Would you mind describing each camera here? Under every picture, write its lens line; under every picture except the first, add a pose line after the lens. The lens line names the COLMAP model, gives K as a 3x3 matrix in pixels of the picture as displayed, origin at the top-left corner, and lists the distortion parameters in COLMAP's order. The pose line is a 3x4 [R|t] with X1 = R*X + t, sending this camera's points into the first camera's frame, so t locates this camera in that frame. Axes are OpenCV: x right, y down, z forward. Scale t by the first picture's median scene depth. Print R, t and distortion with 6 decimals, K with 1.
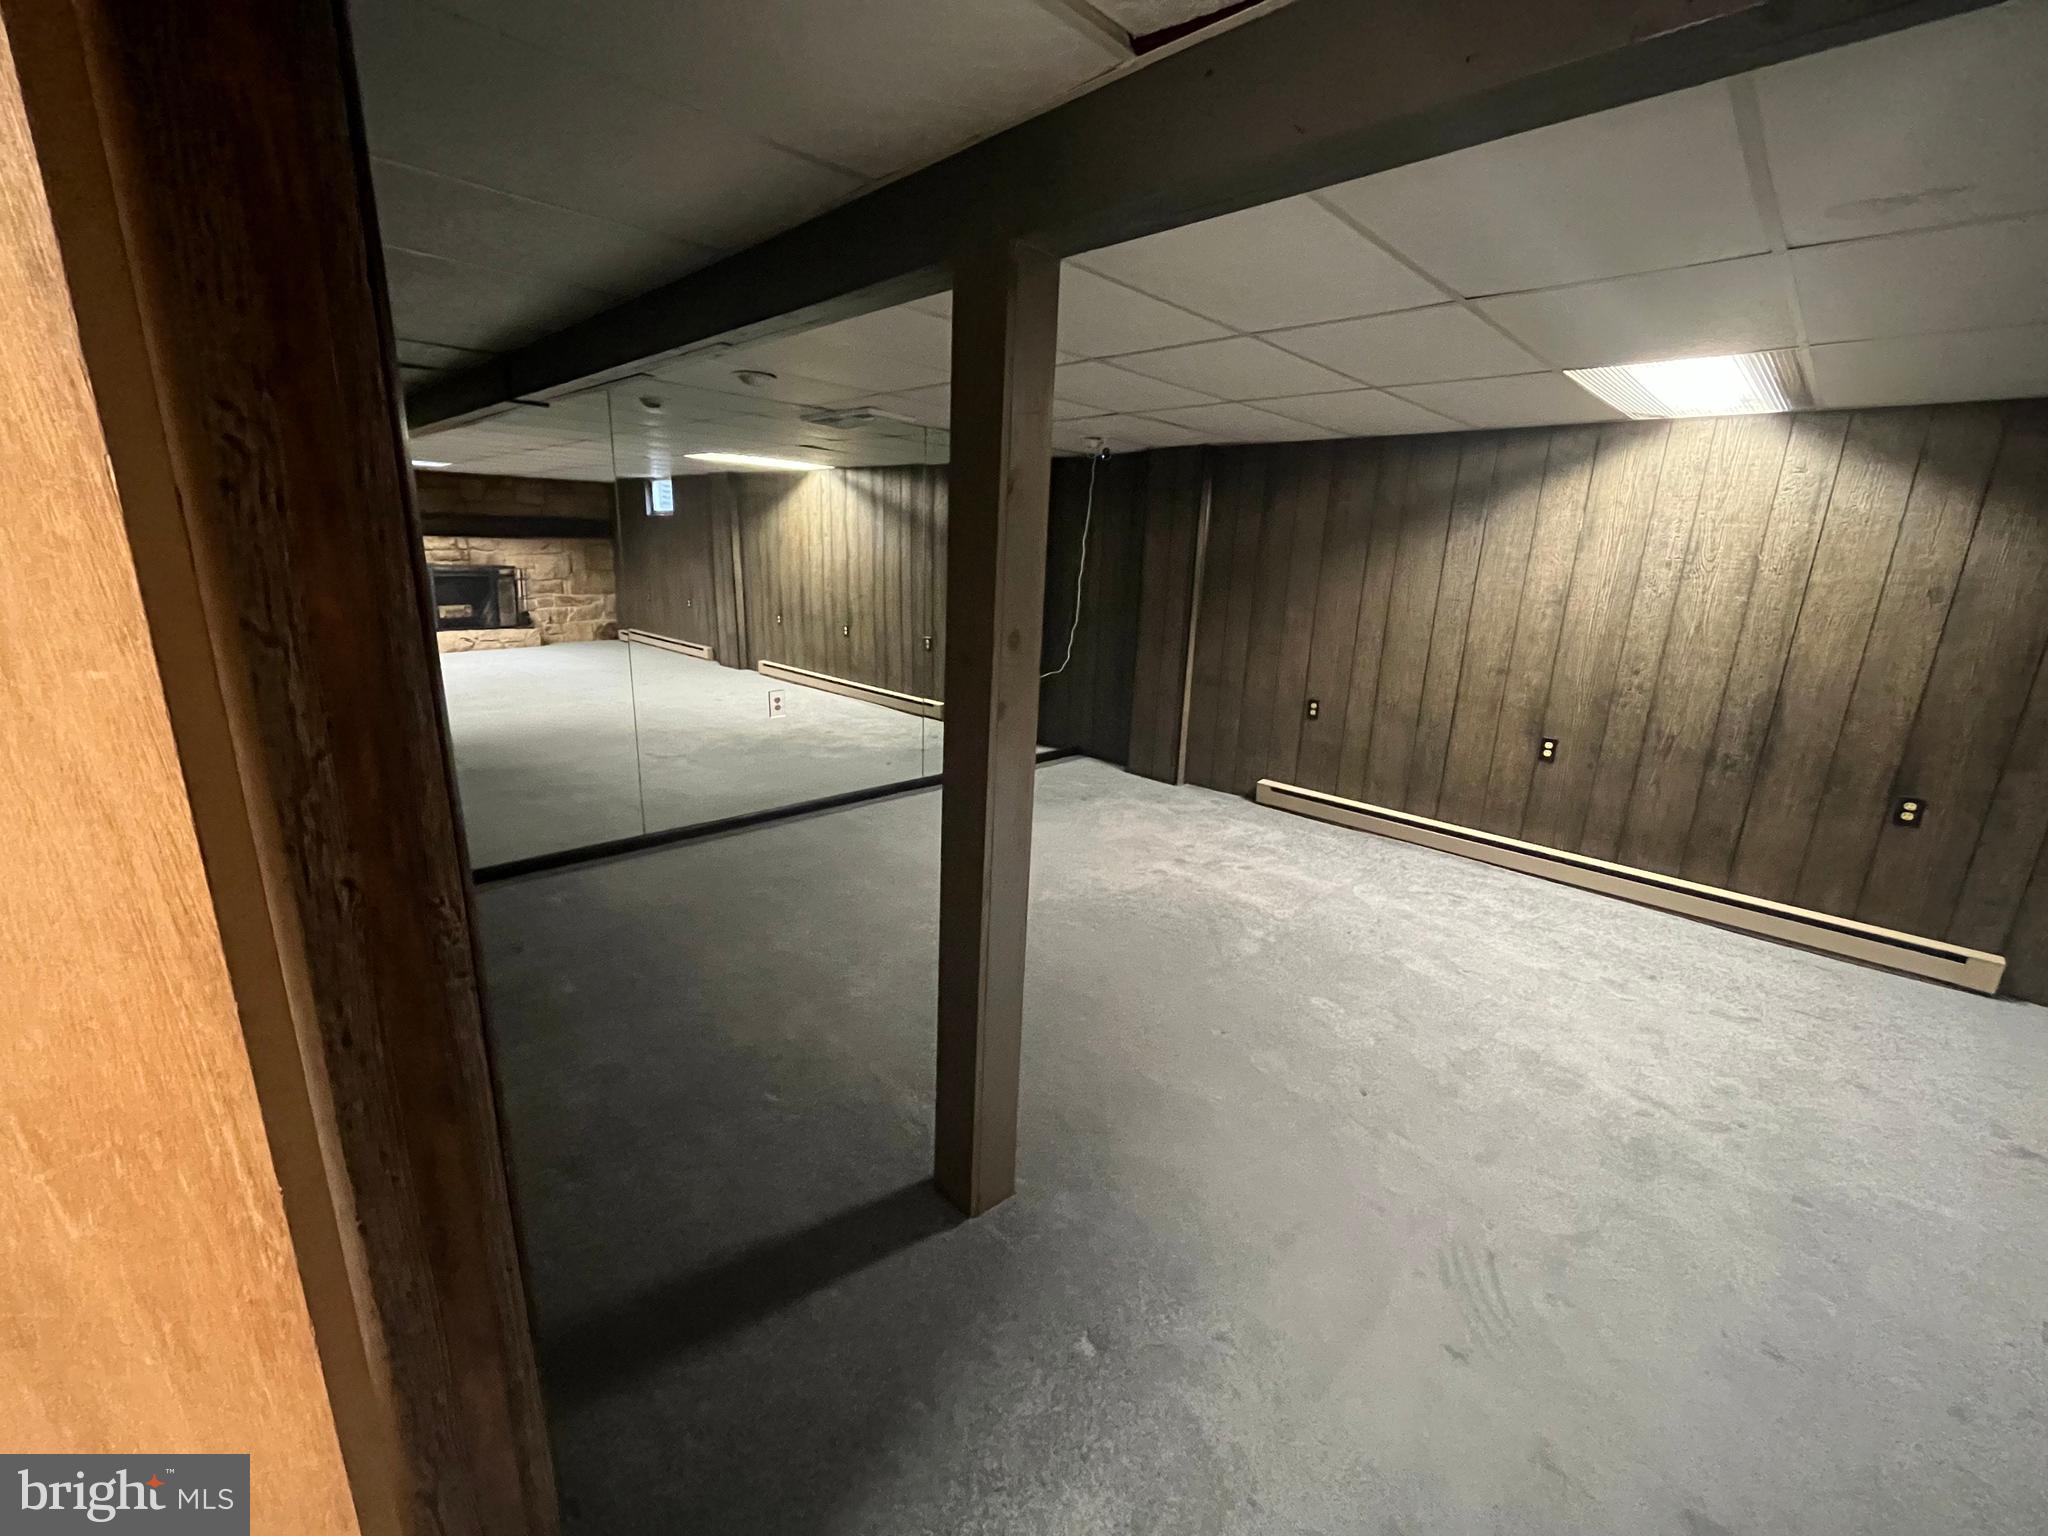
lens RADIAL K [[831.2, 0, 1027.1], [0, 831.2, 769.0], [0, 0, 1]] dist [-0.002718, -0.000766]
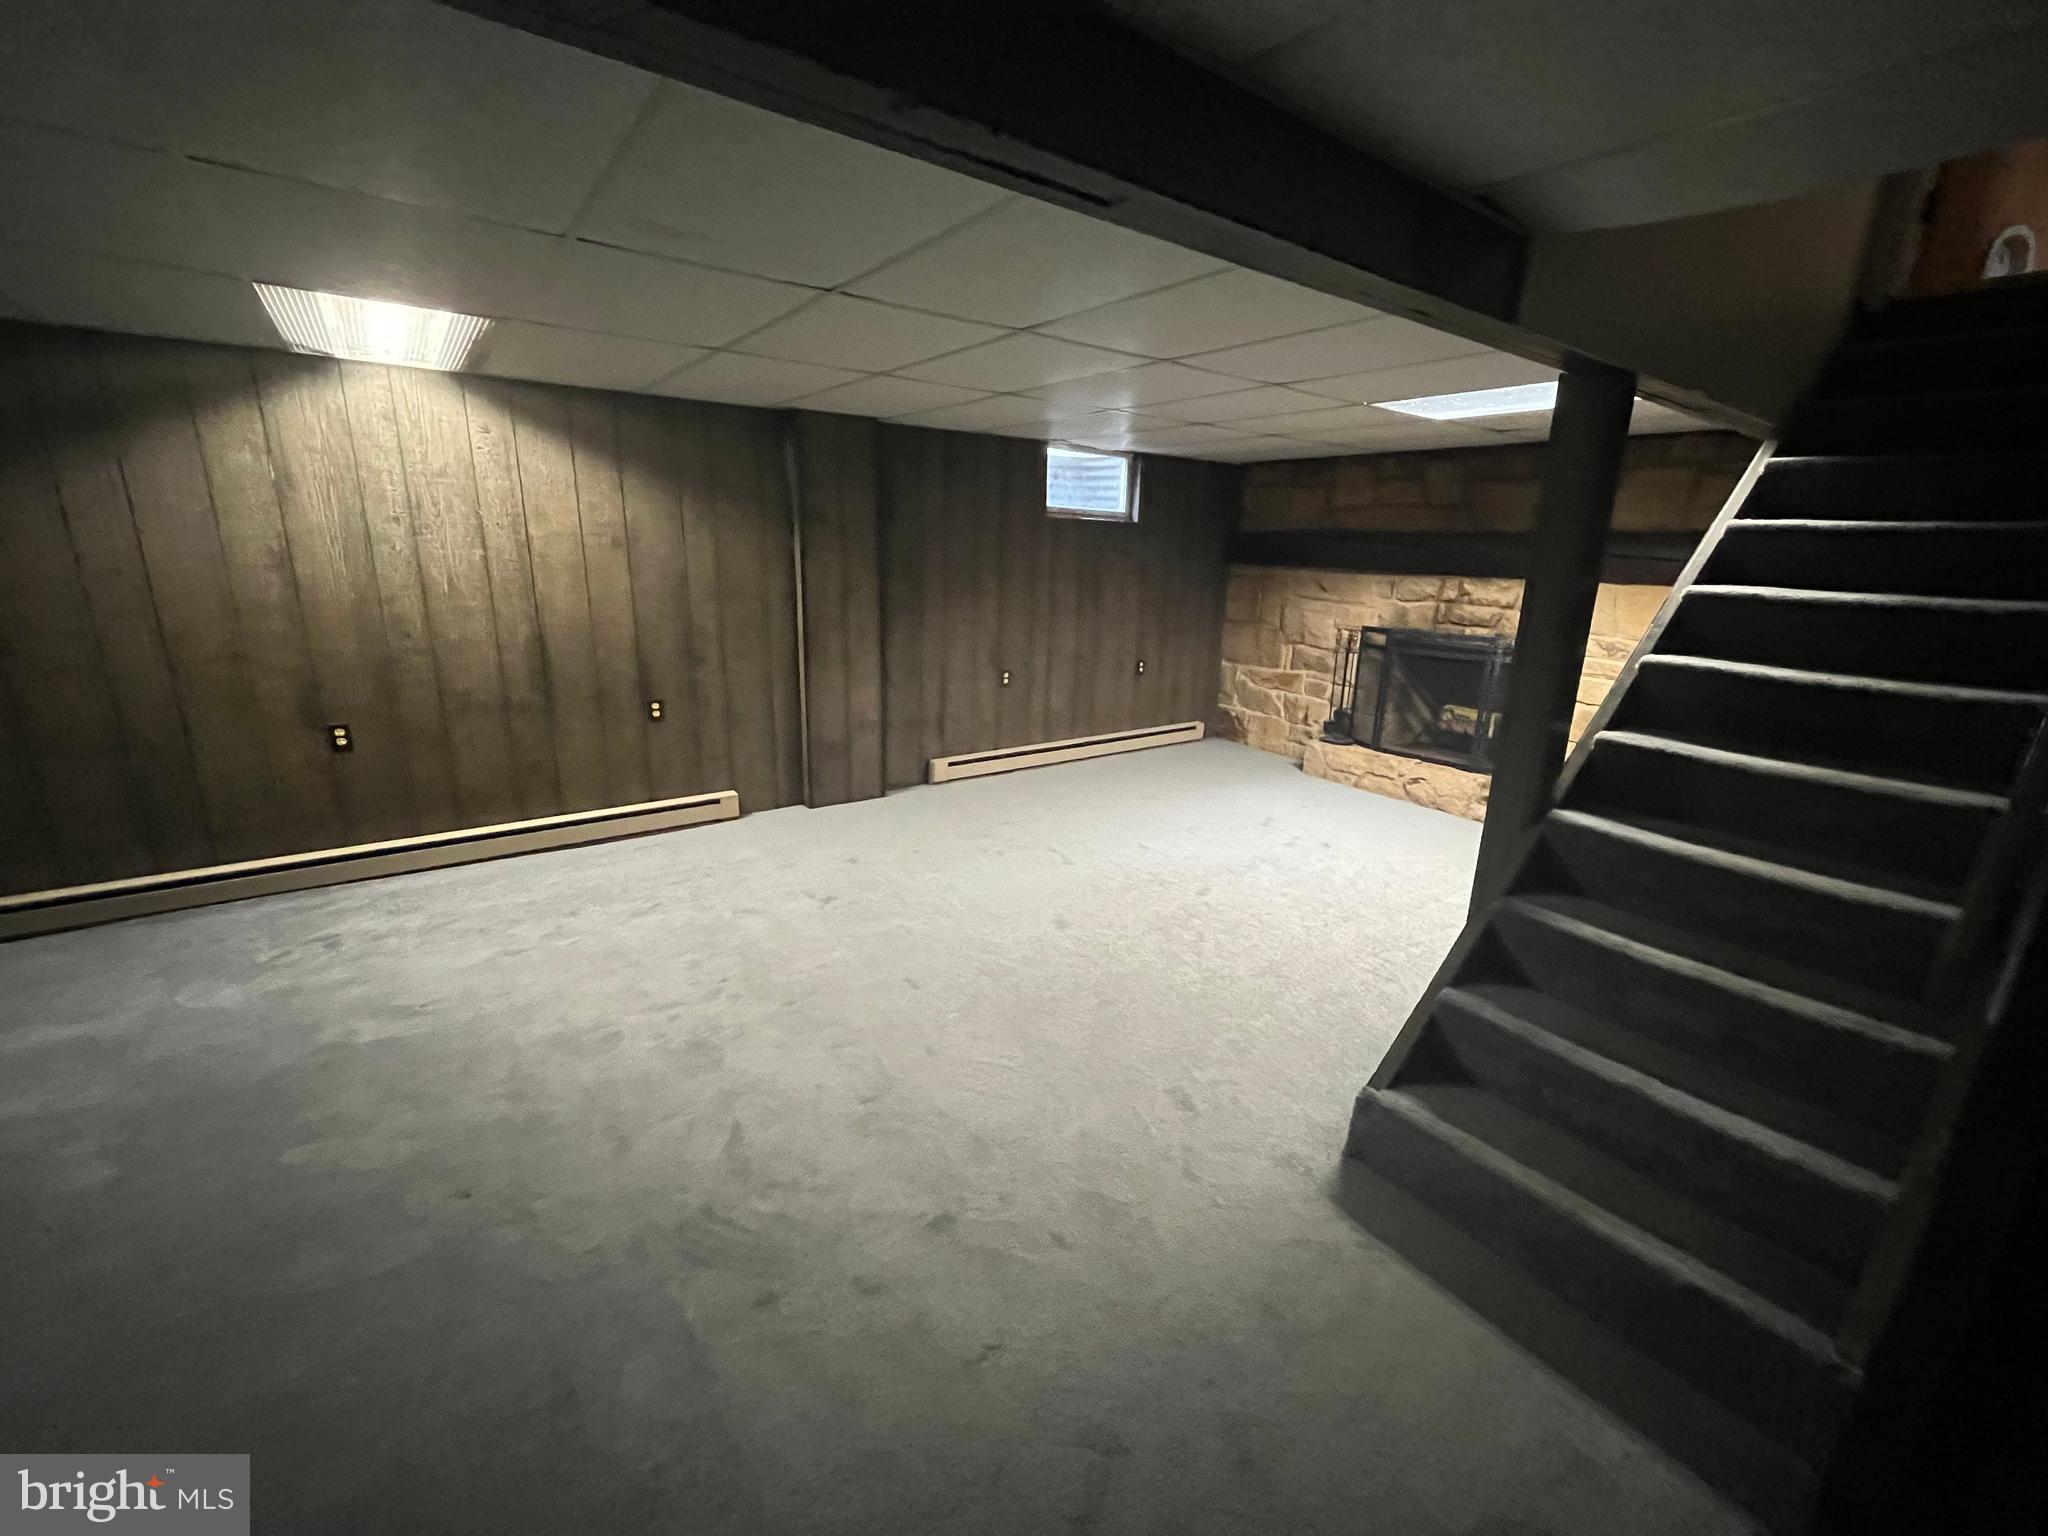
lens RADIAL K [[831.2, 0, 1036.0], [0, 831.2, 766.0], [0, 0, 1]] dist [-0.002718, -0.000766]
pose [[0.149427, -0.288223, 0.945832, -0.103122], [0.231163, 0.940246, 0.250001, -0.051123], [-0.961371, 0.181285, 0.207125, 0.154394]]
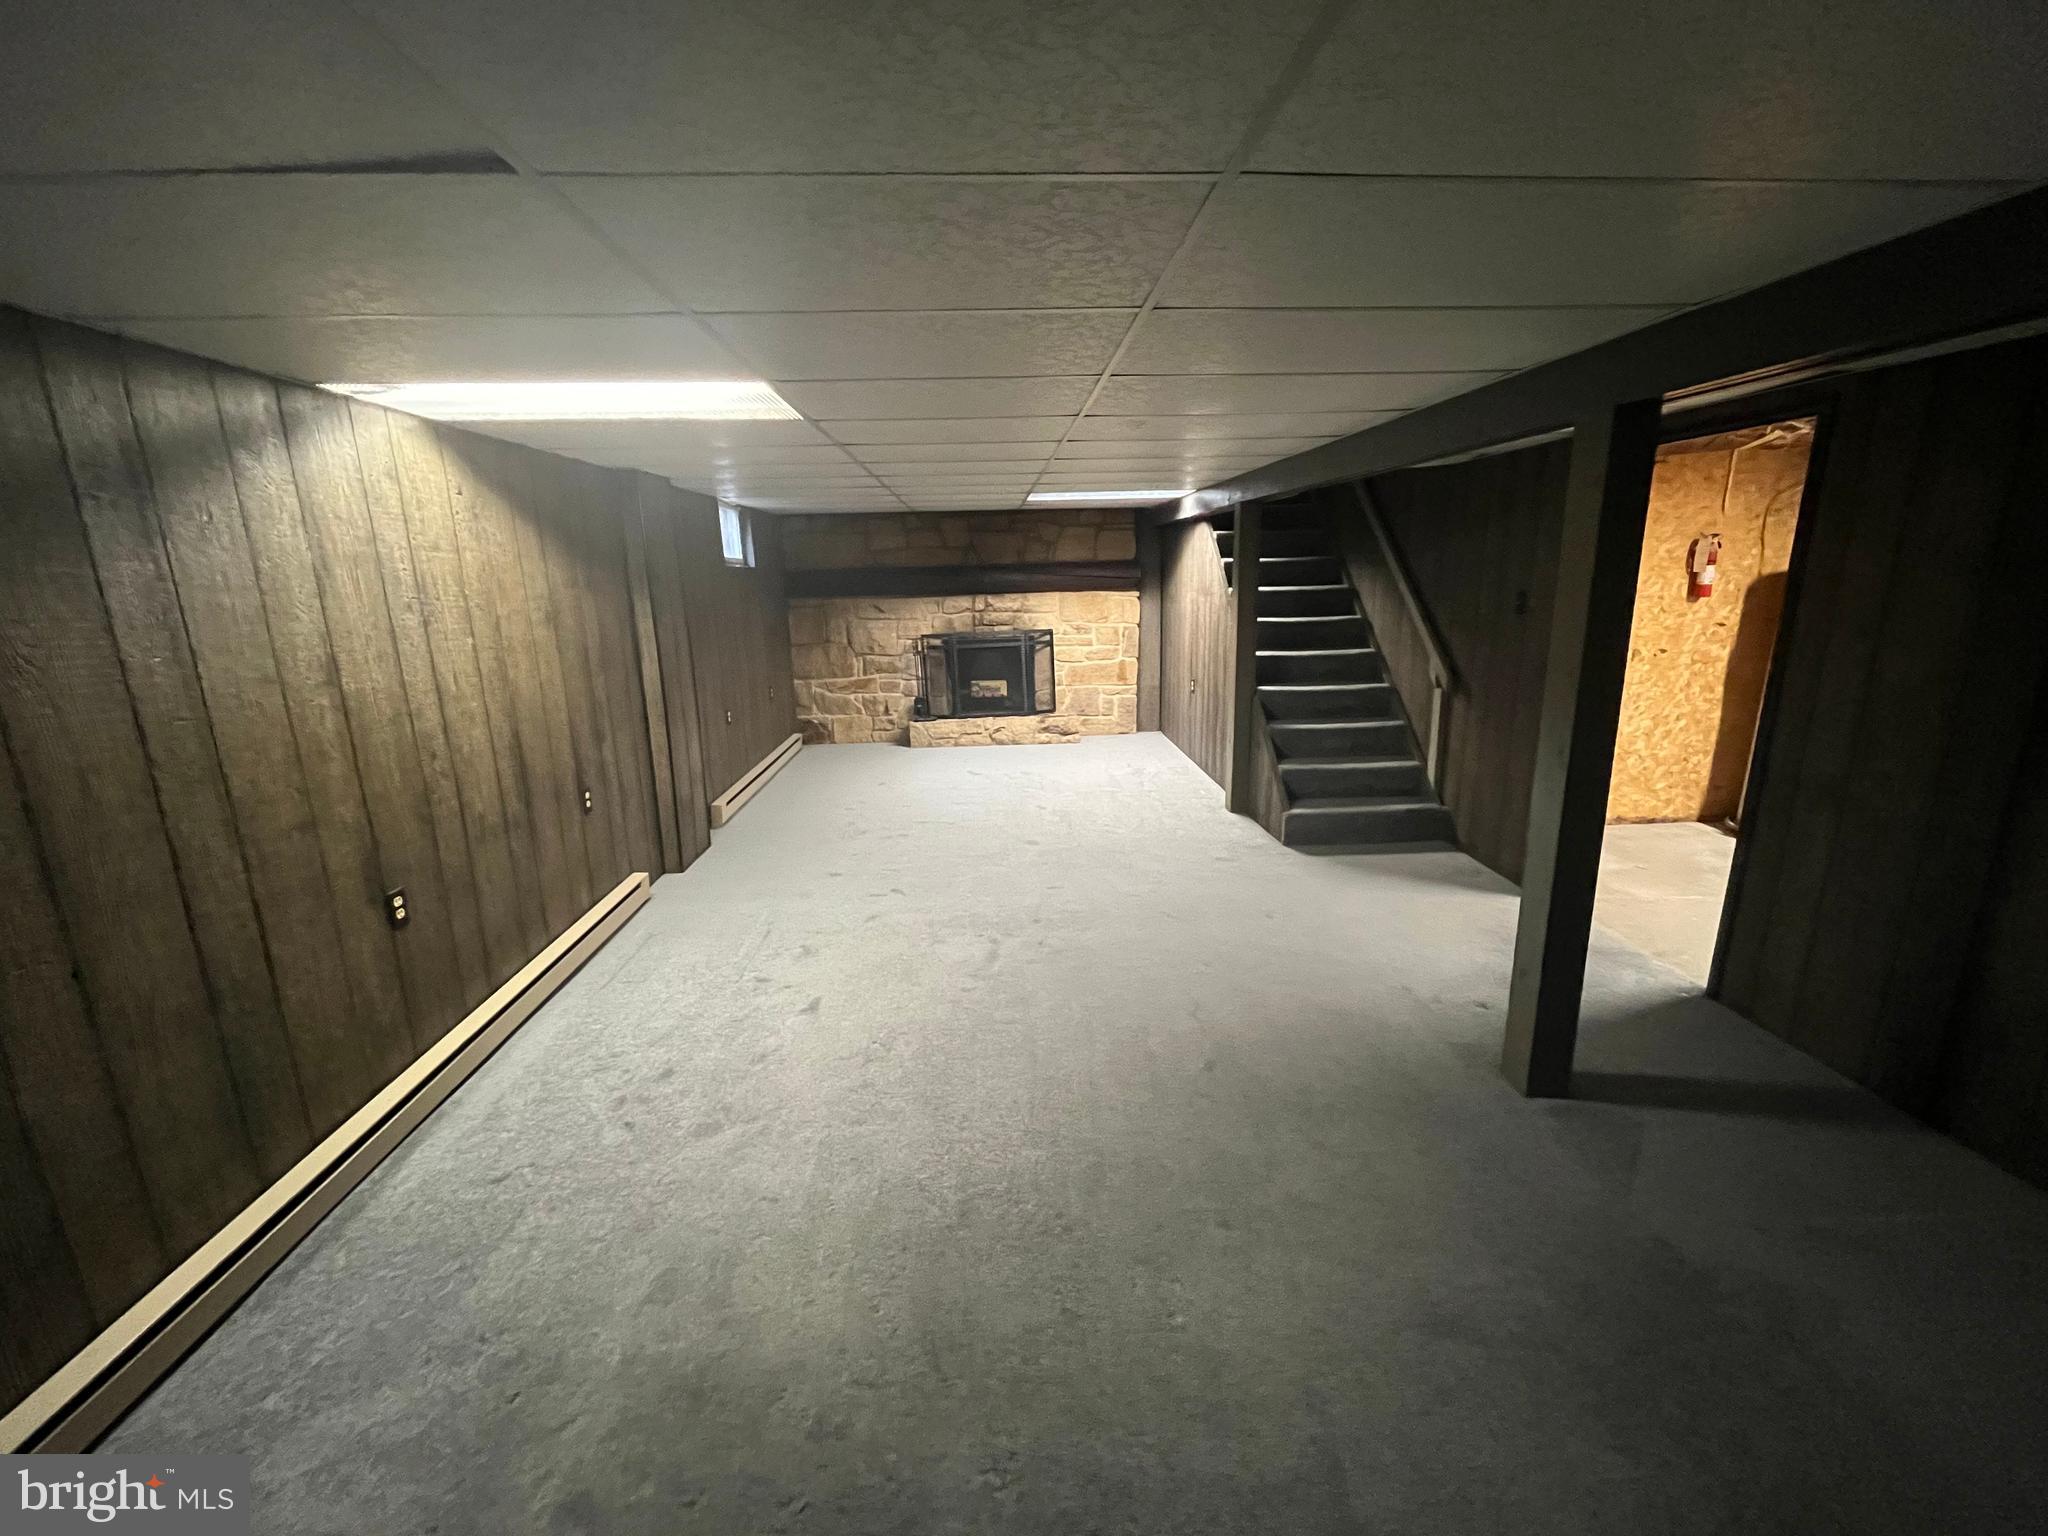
lens RADIAL K [[831.2, 0, 1017.7], [0, 831.2, 776.6], [0, 0, 1]] dist [-0.002718, -0.000766]
pose [[-0.736109, -0.183380, 0.651548, -0.124177], [0.168665, 0.882540, 0.438948, -0.360092], [-0.655512, 0.433007, -0.618716, 1.215982]]
